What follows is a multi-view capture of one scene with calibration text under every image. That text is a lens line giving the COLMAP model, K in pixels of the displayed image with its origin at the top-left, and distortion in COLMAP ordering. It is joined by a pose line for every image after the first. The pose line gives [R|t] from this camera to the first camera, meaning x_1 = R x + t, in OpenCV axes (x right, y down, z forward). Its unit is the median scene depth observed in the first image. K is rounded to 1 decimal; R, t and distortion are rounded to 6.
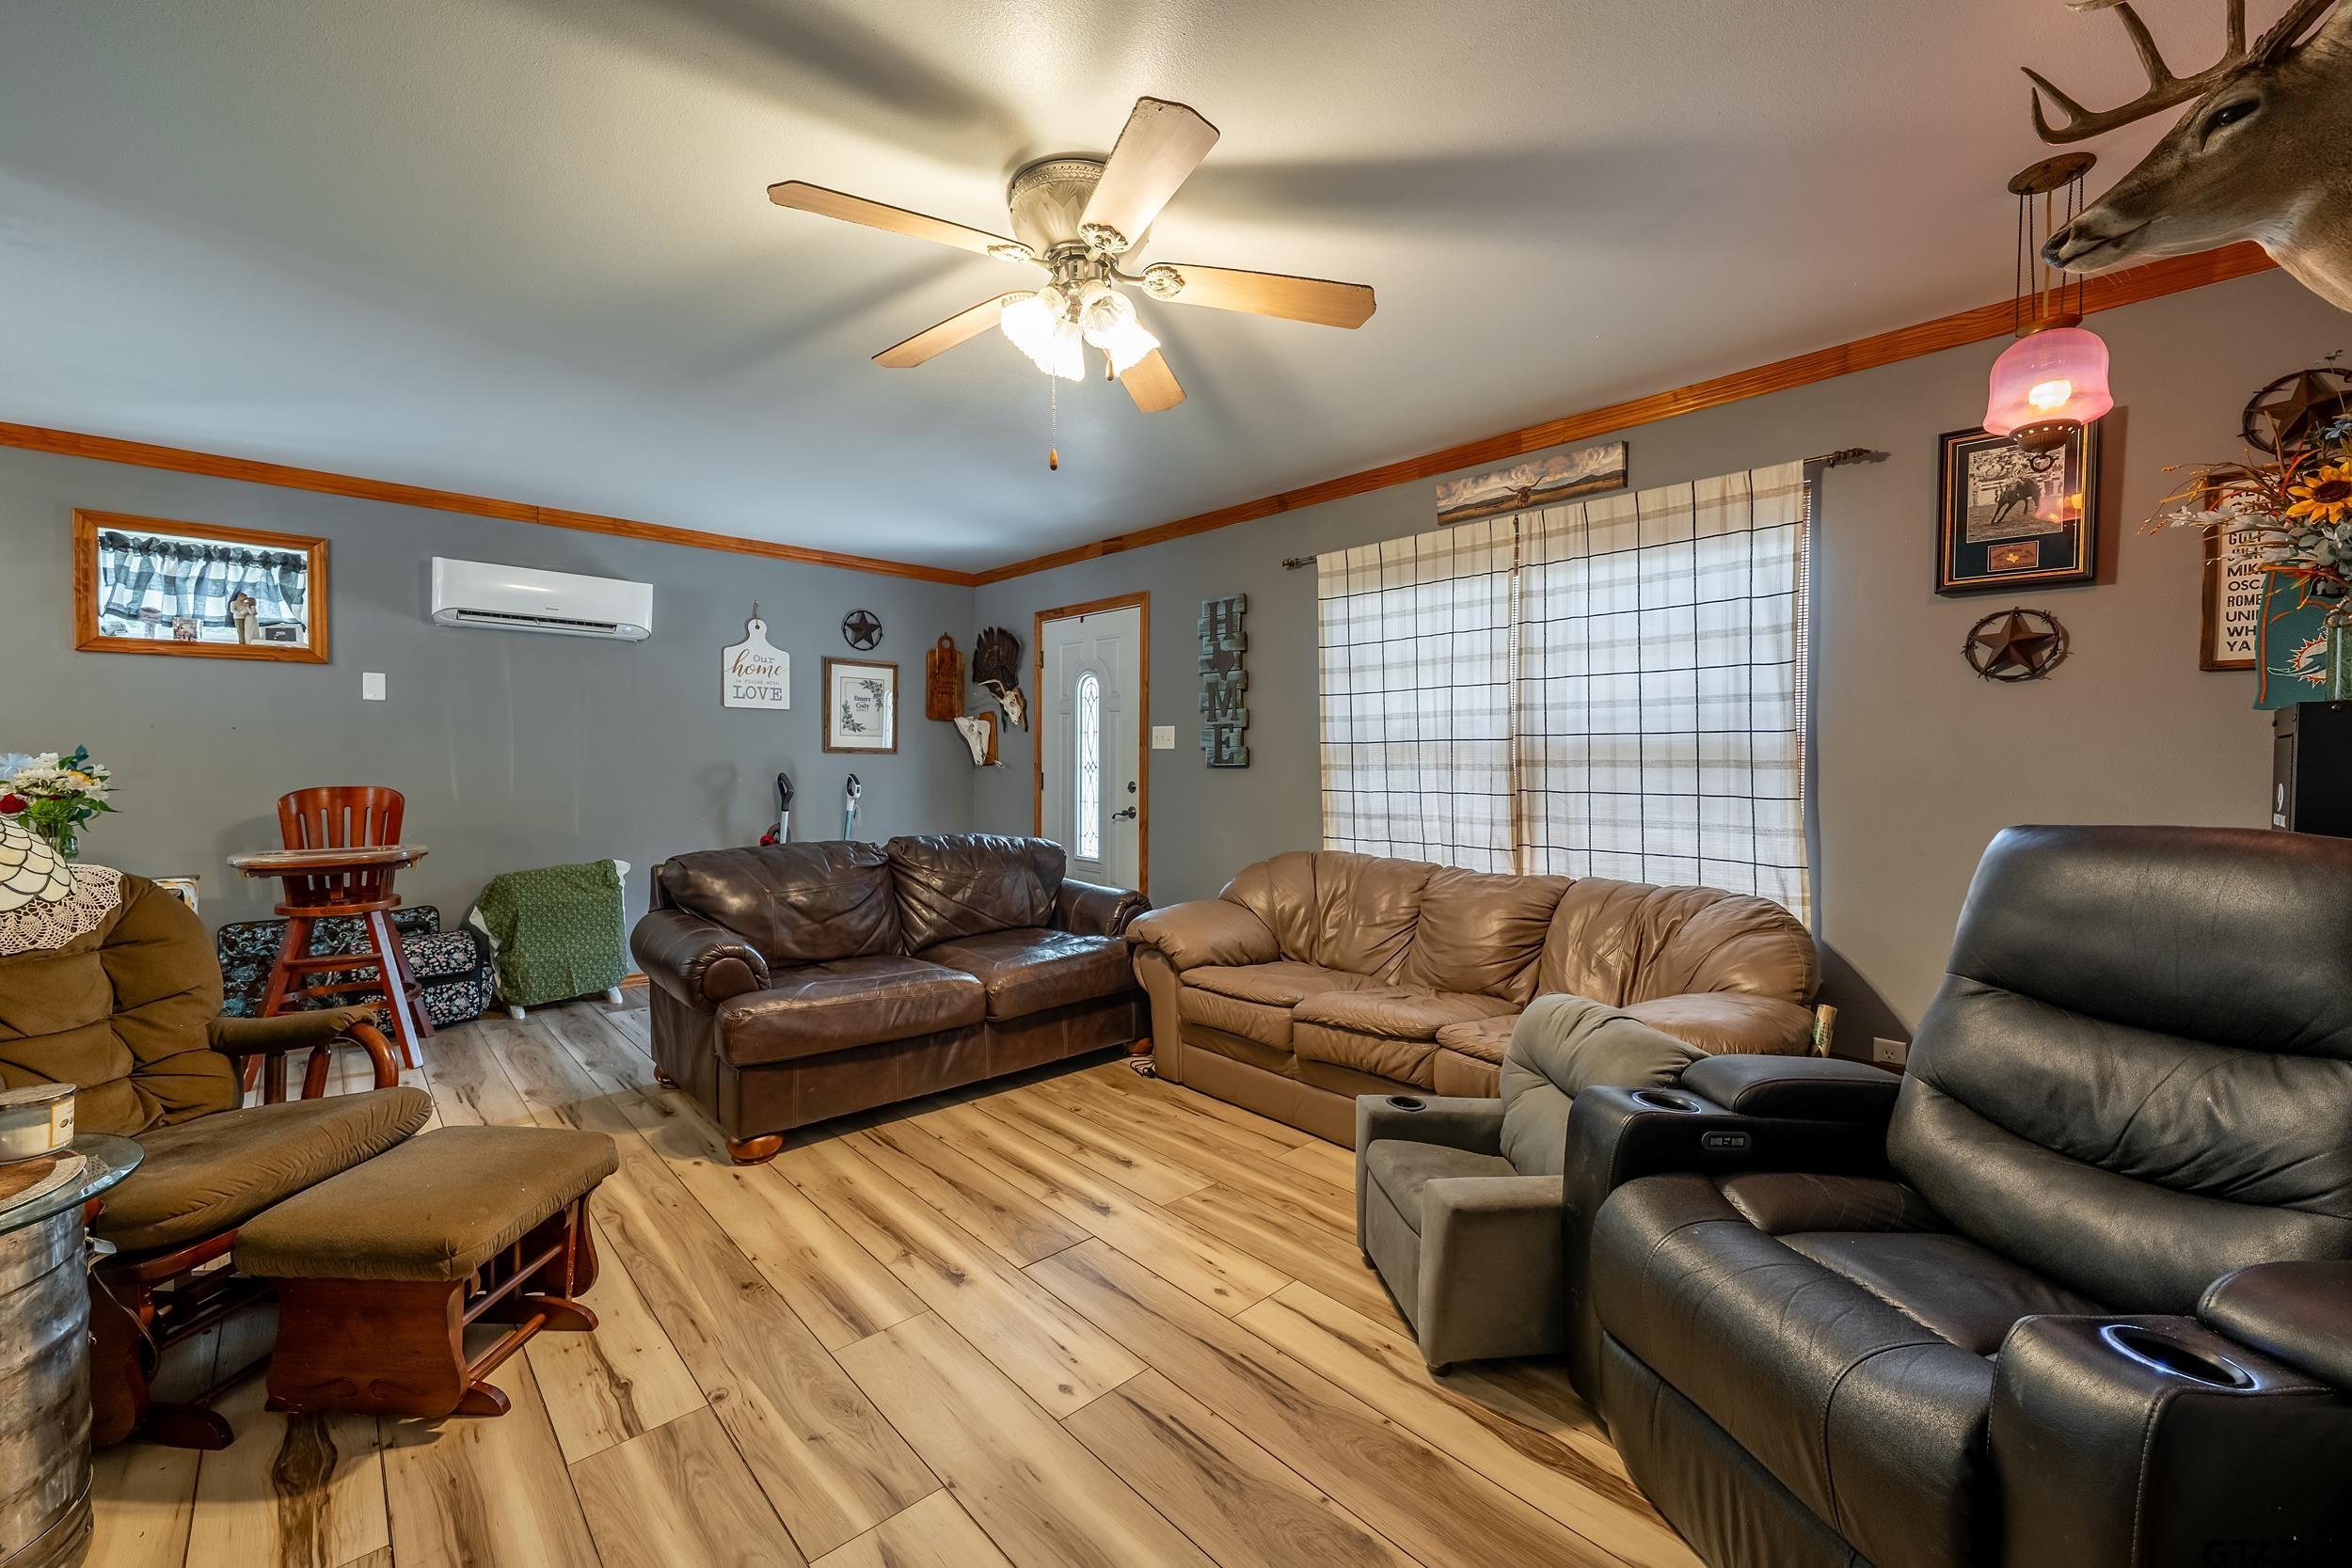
lens RADIAL K [[946.9, 0, 1170.8], [0, 946.9, 782.9], [0, 0, 1]] dist [-0.003924, -0.000011]
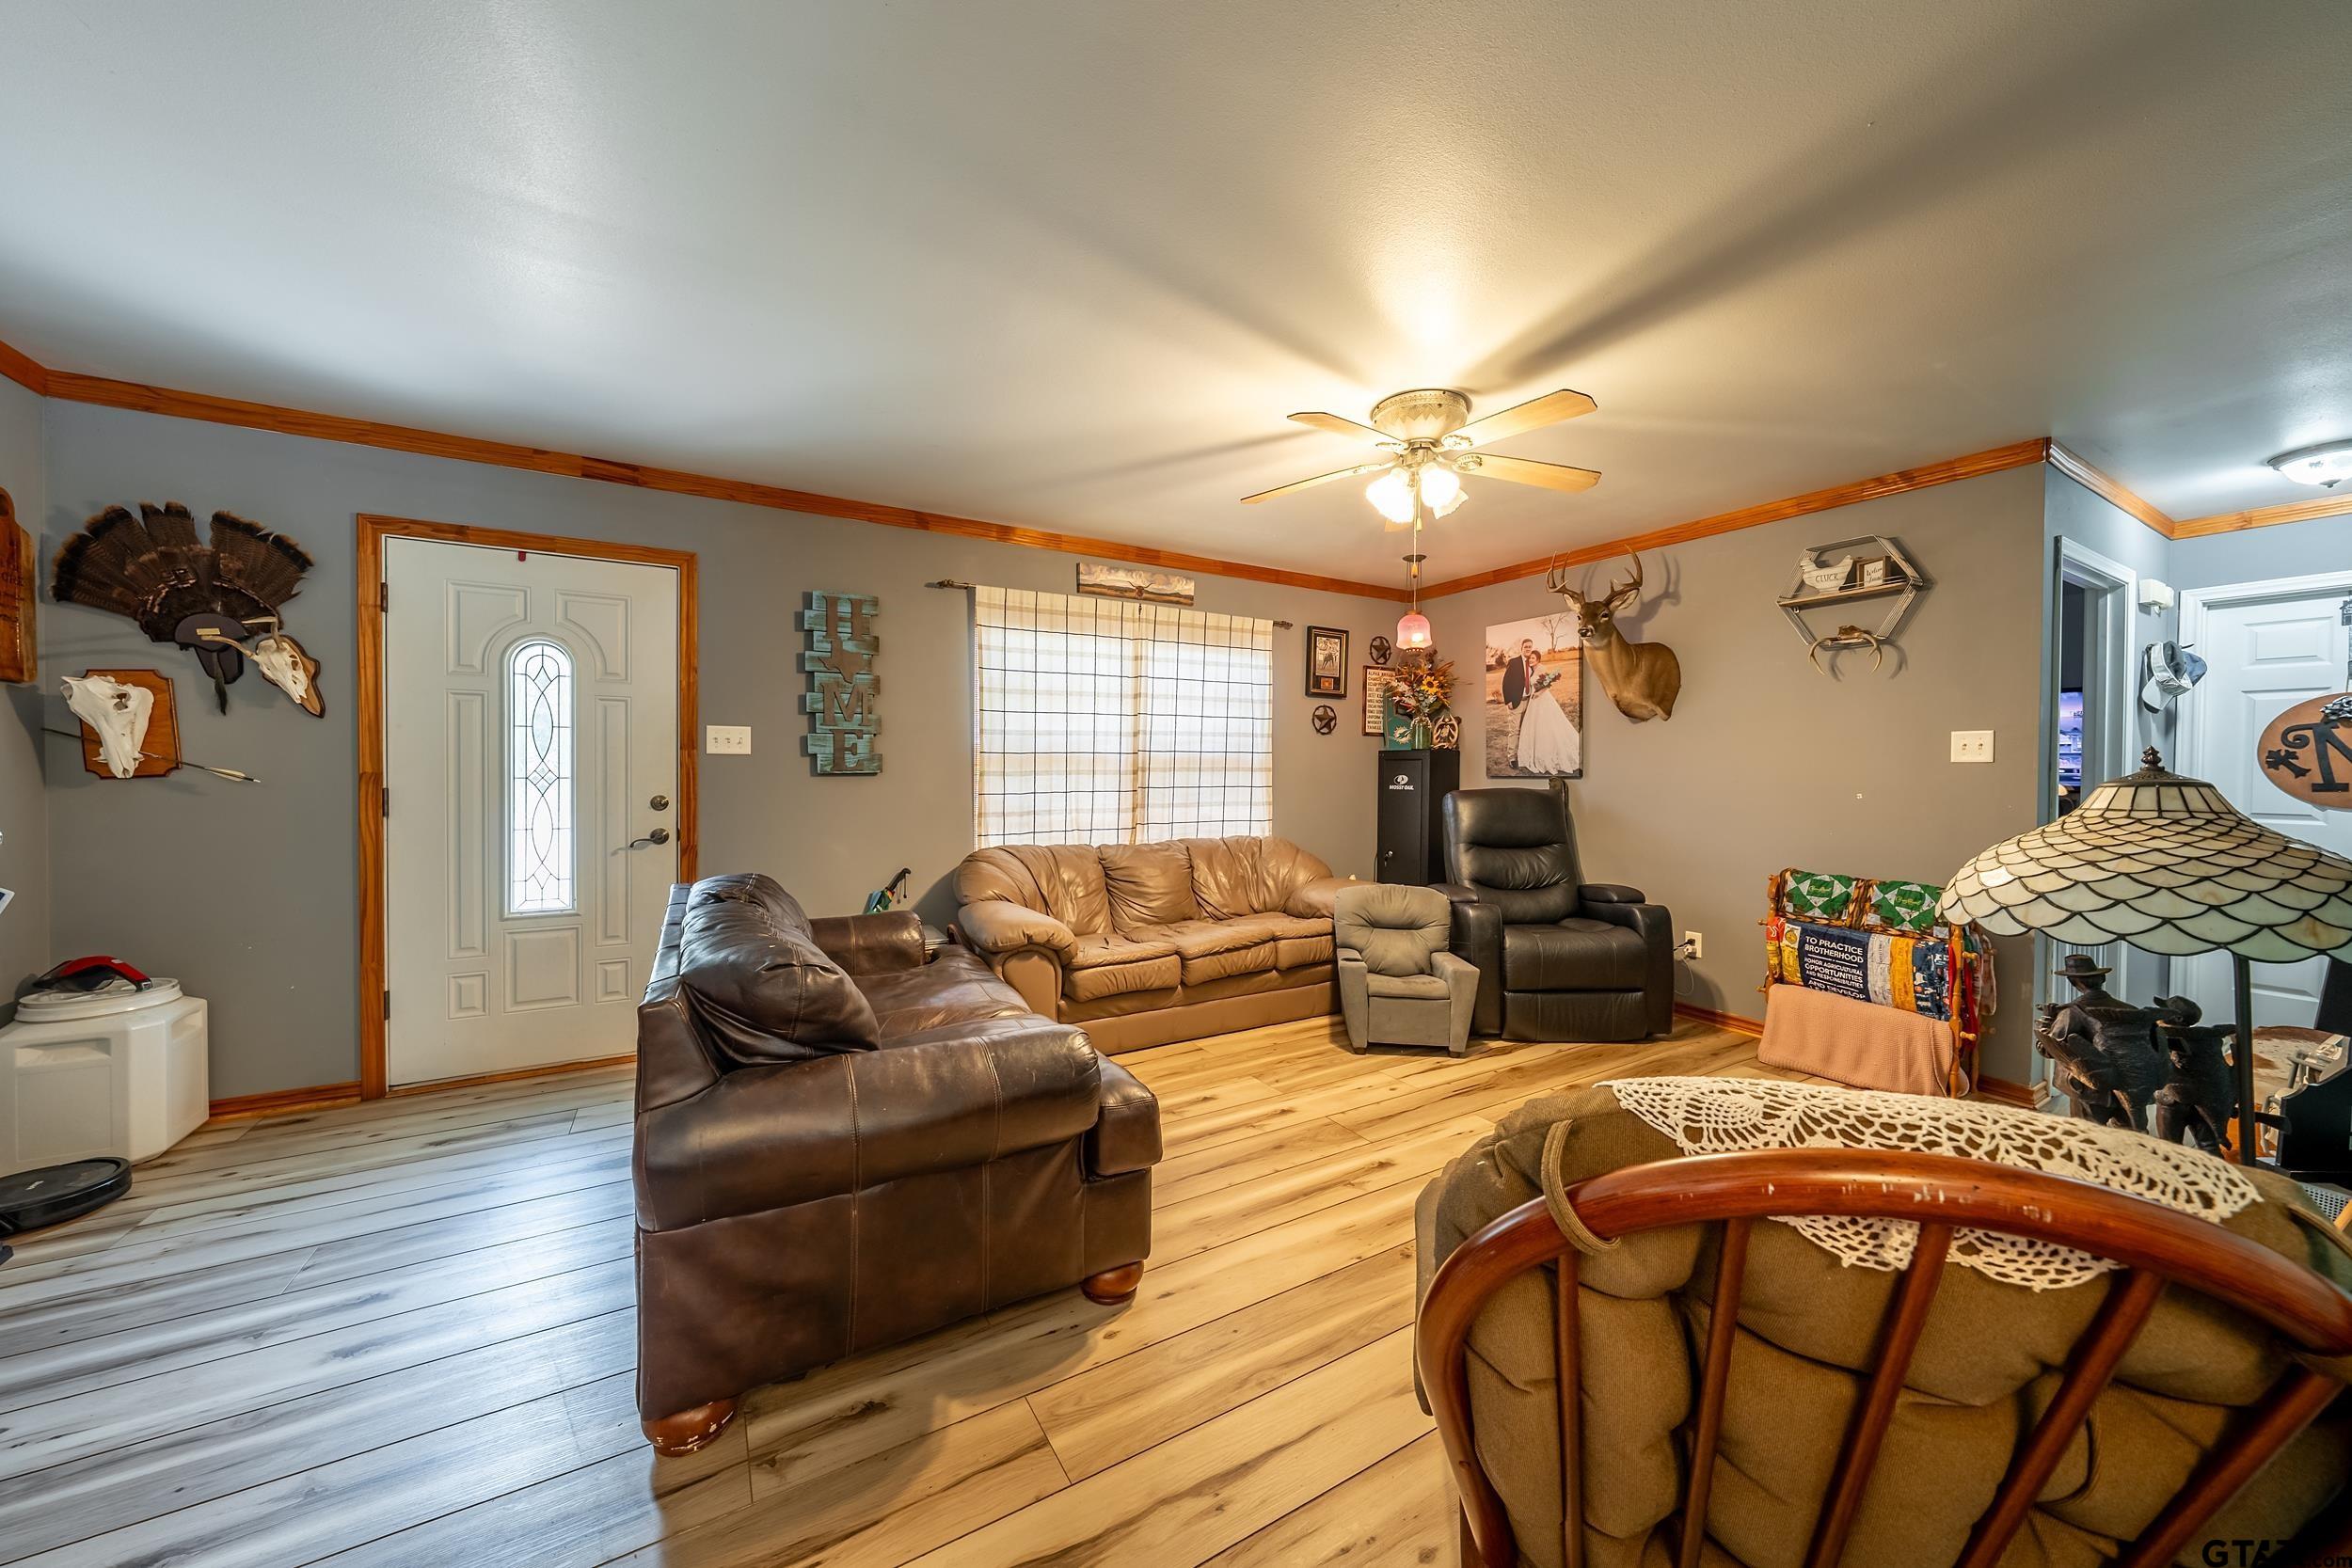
lens RADIAL K [[849.0, 0, 1167.9], [0, 849.0, 778.7], [0, 0, 1]] dist [-0.011929, 0.000012]
pose [[0.187398, -0.009647, 0.982237, -0.903405], [0.026271, 0.999643, 0.004806, -0.011170], [-0.981933, 0.024904, 0.187585, 0.677845]]
